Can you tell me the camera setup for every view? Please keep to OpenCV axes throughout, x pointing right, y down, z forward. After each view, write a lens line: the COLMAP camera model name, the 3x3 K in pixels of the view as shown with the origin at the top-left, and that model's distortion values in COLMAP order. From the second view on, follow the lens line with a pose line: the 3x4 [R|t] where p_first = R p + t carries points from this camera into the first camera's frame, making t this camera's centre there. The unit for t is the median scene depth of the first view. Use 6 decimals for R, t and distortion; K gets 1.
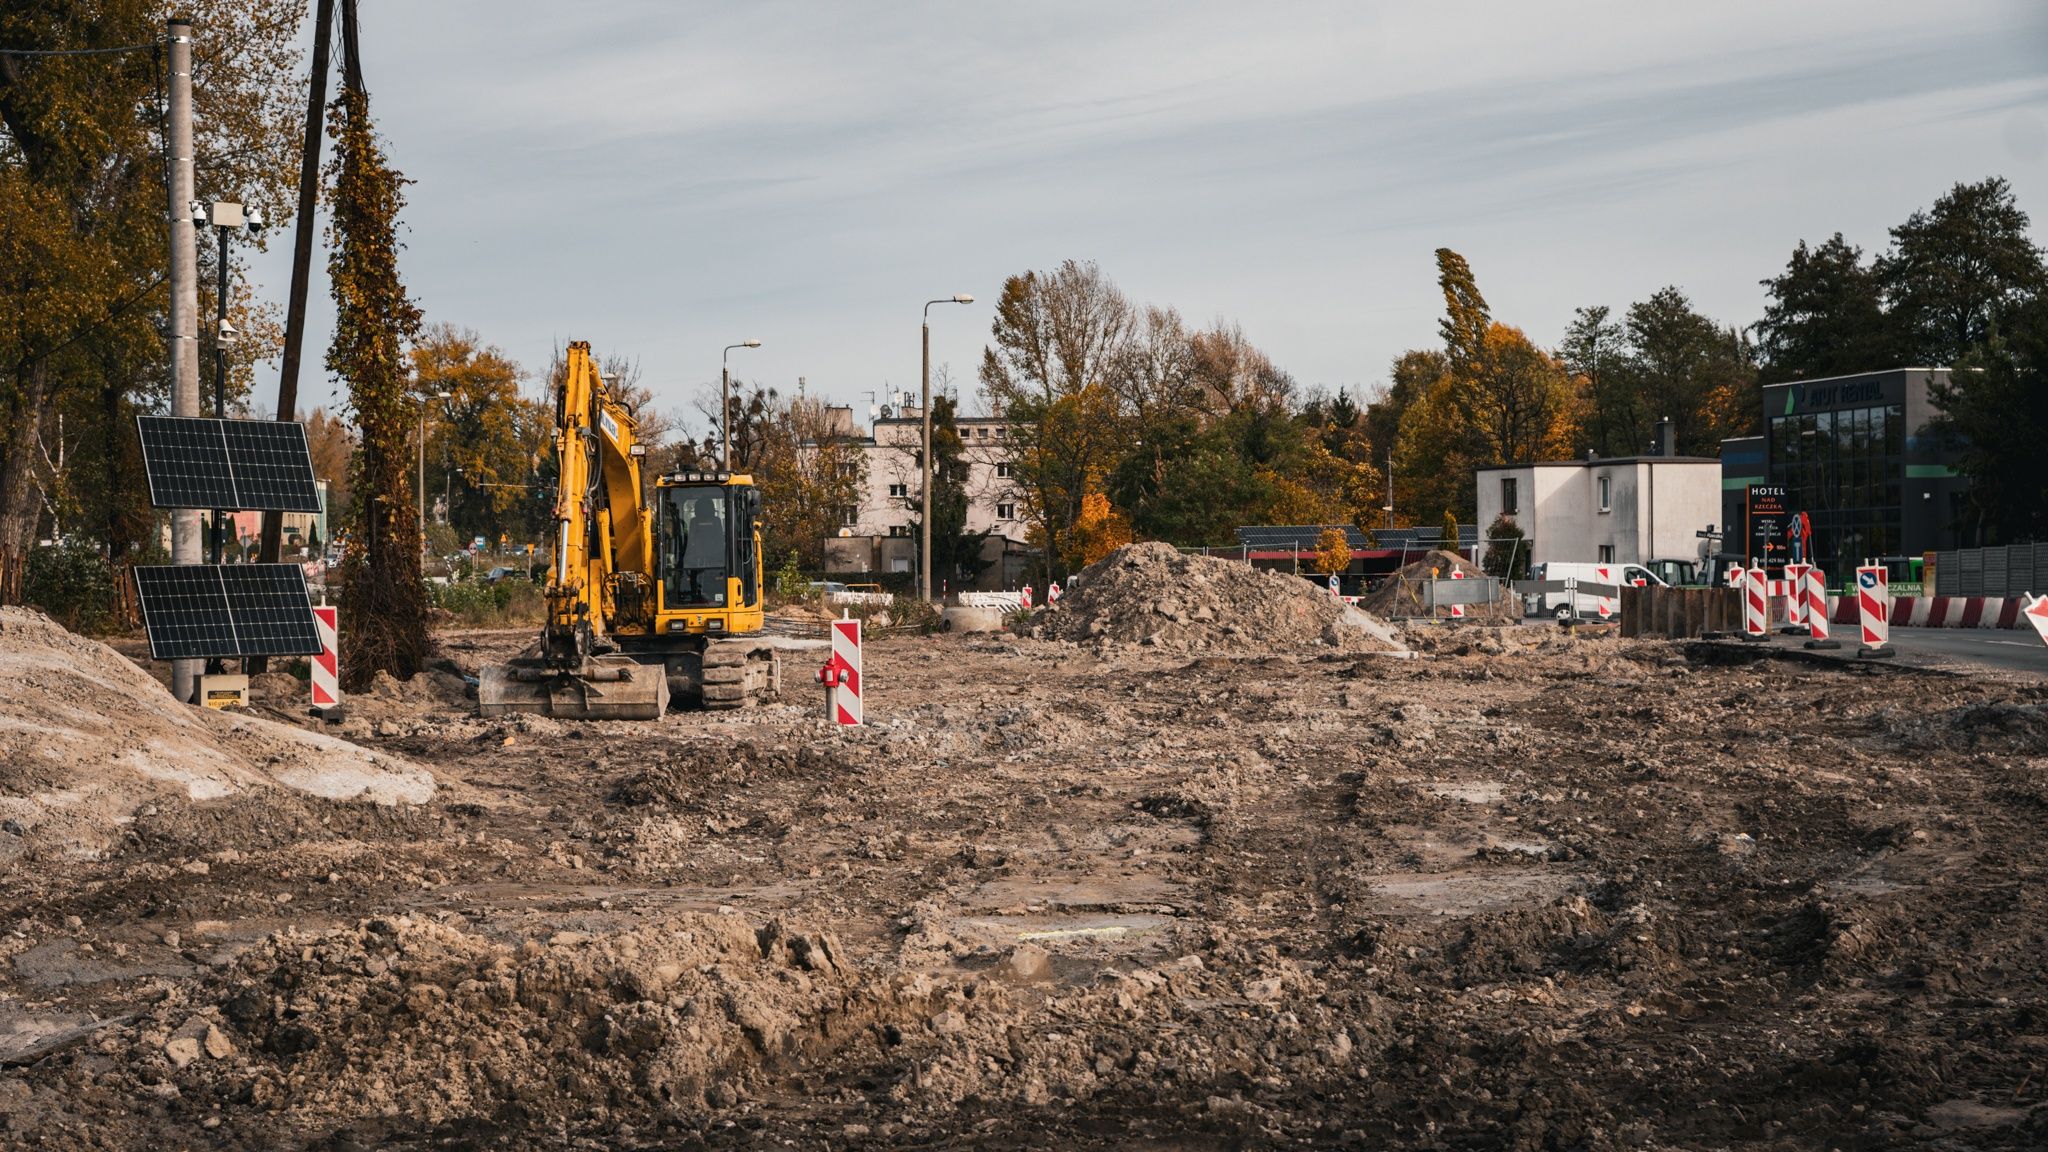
lens RADIAL K [[3563.3, 0, 1109.9], [0, 3563.3, 575.9], [0, 0, 1]] dist [0.203349, 0.150836]
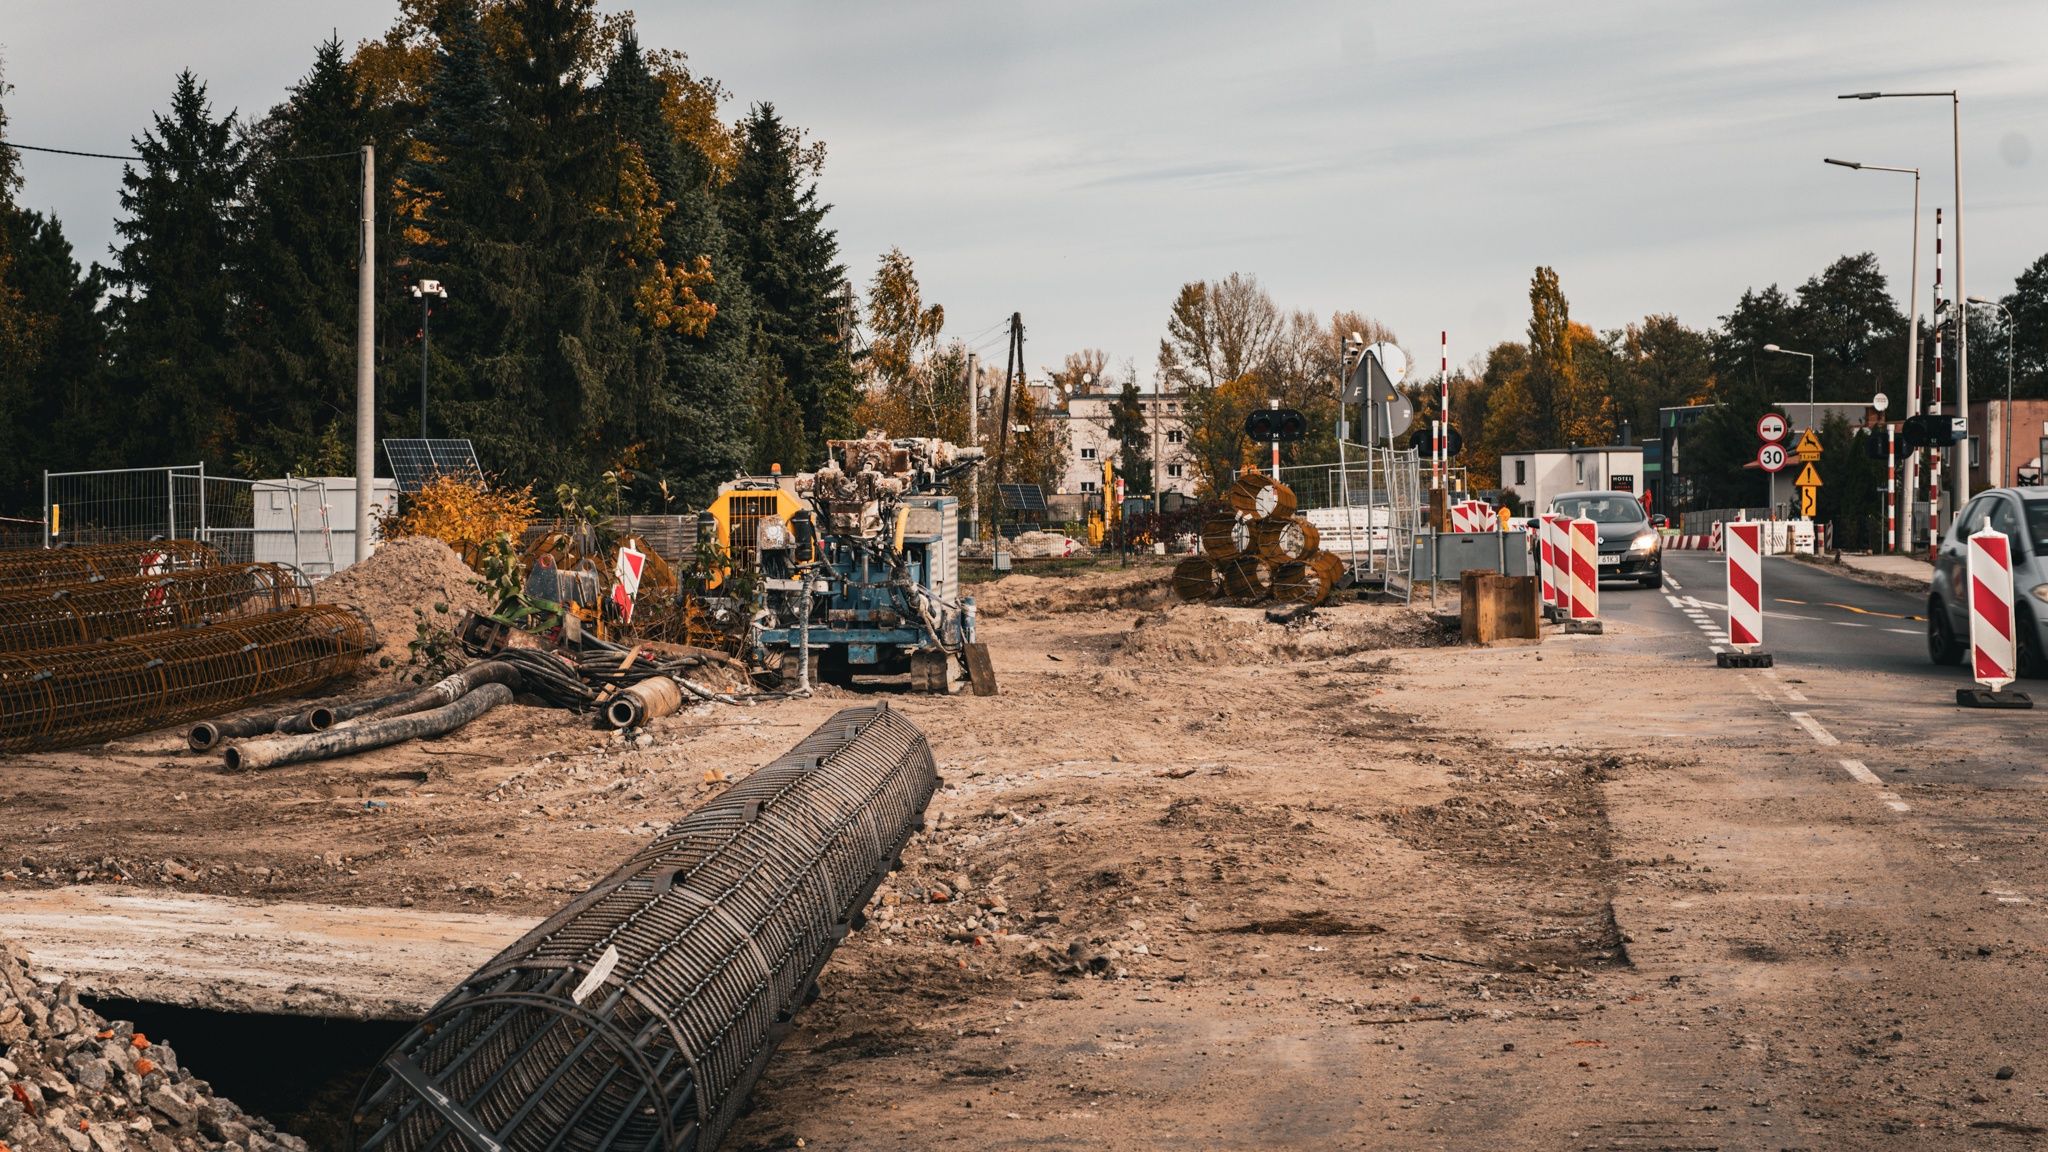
lens RADIAL K [[4097.0, 0, 1024.0], [0, 4097.0, 576.0], [0, 0, 1]] dist [-0.056611, -0.154220]
pose [[0.998300, 0.003129, -0.058207, 0.001333], [-0.002367, 0.999911, 0.013155, -0.000380], [0.058243, -0.012995, 0.998218, -0.637493]]
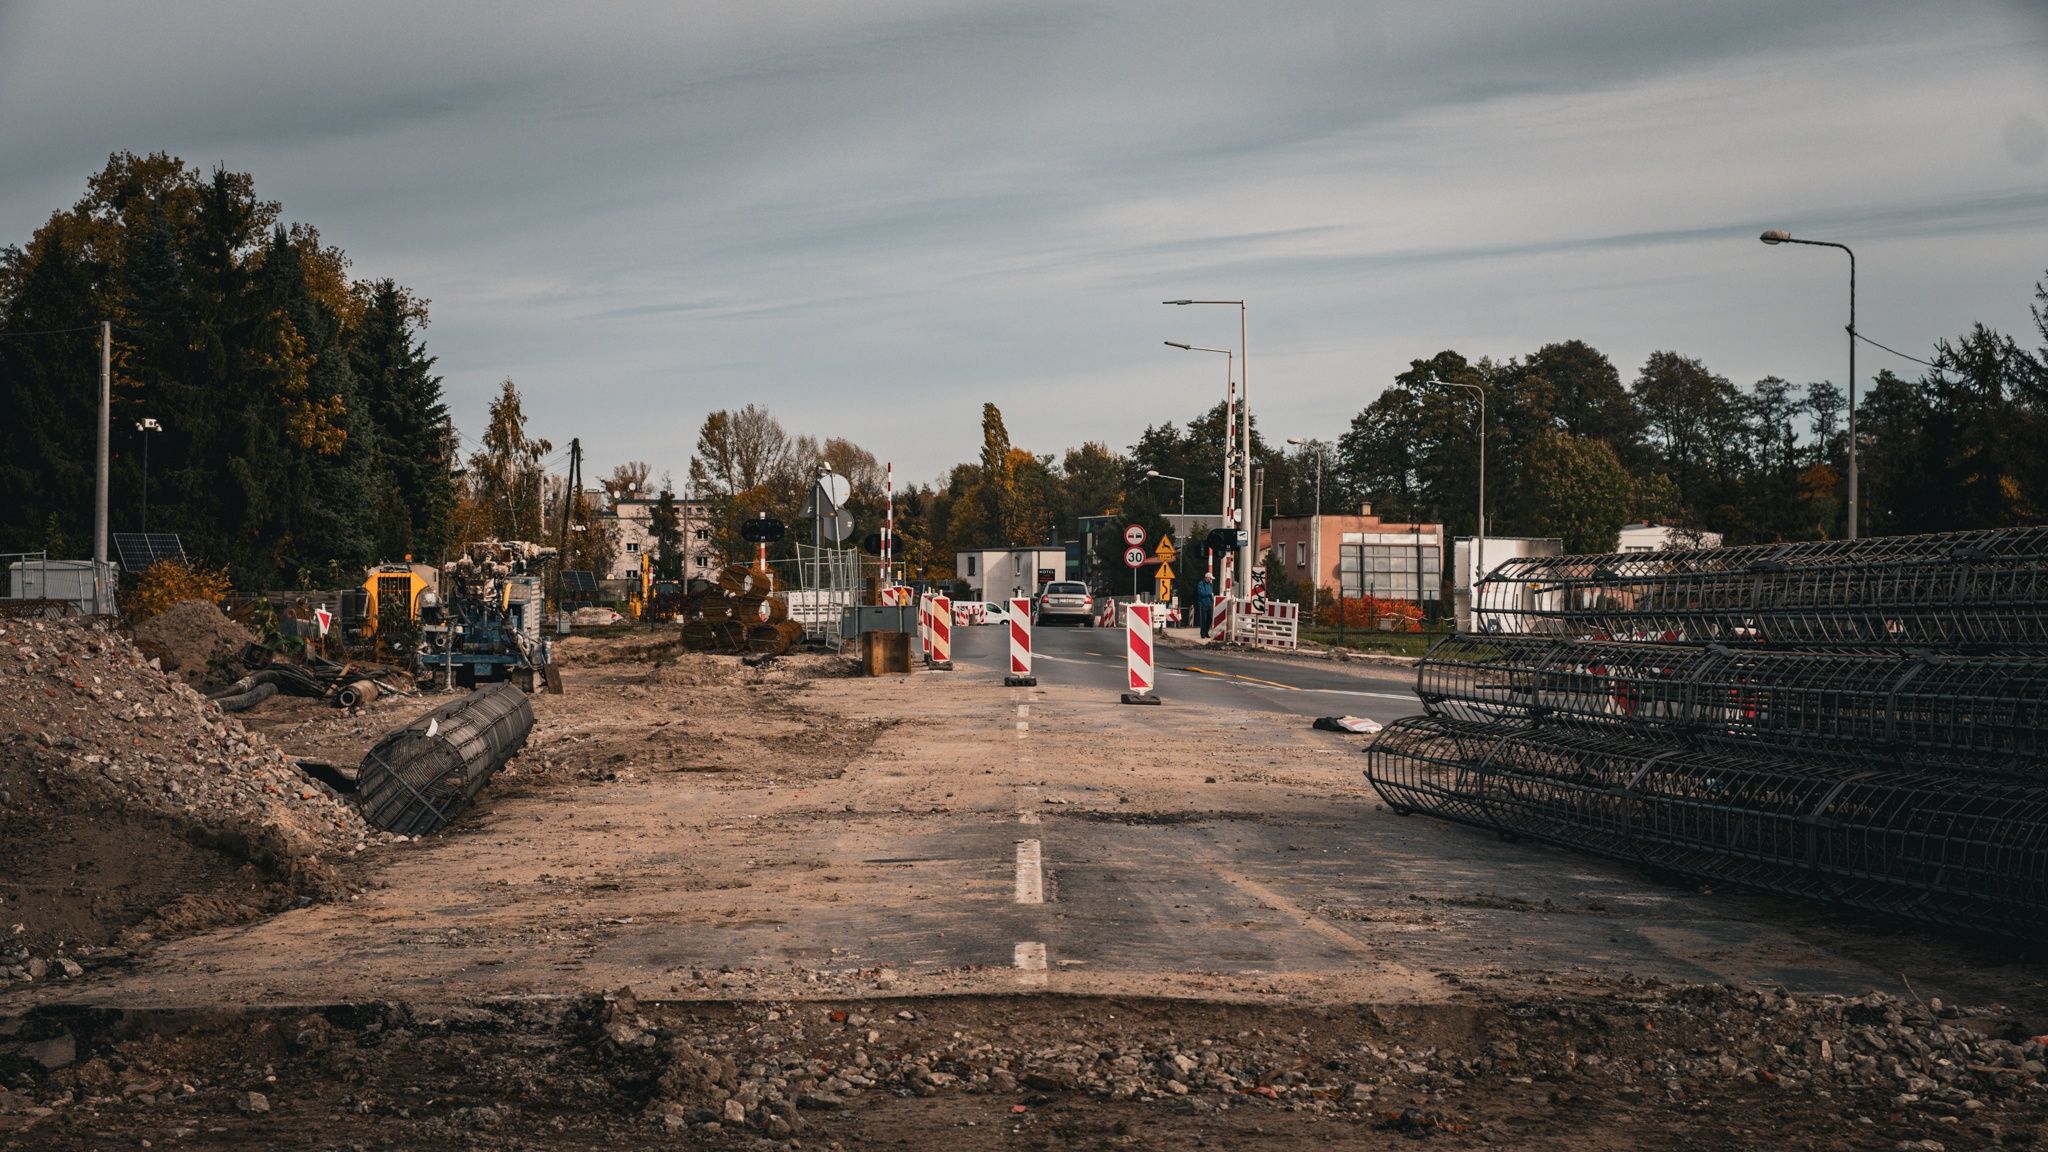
lens RADIAL K [[3581.2, 0, 1062.9], [0, 3581.2, 576.4], [0, 0, 1]] dist [-0.058843, 0.361218]
pose [[0.997044, 0.012734, 0.075768, 0.013099], [-0.012048, 0.999882, -0.009515, 0.001682], [-0.075880, 0.008574, 0.997080, -0.840268]]
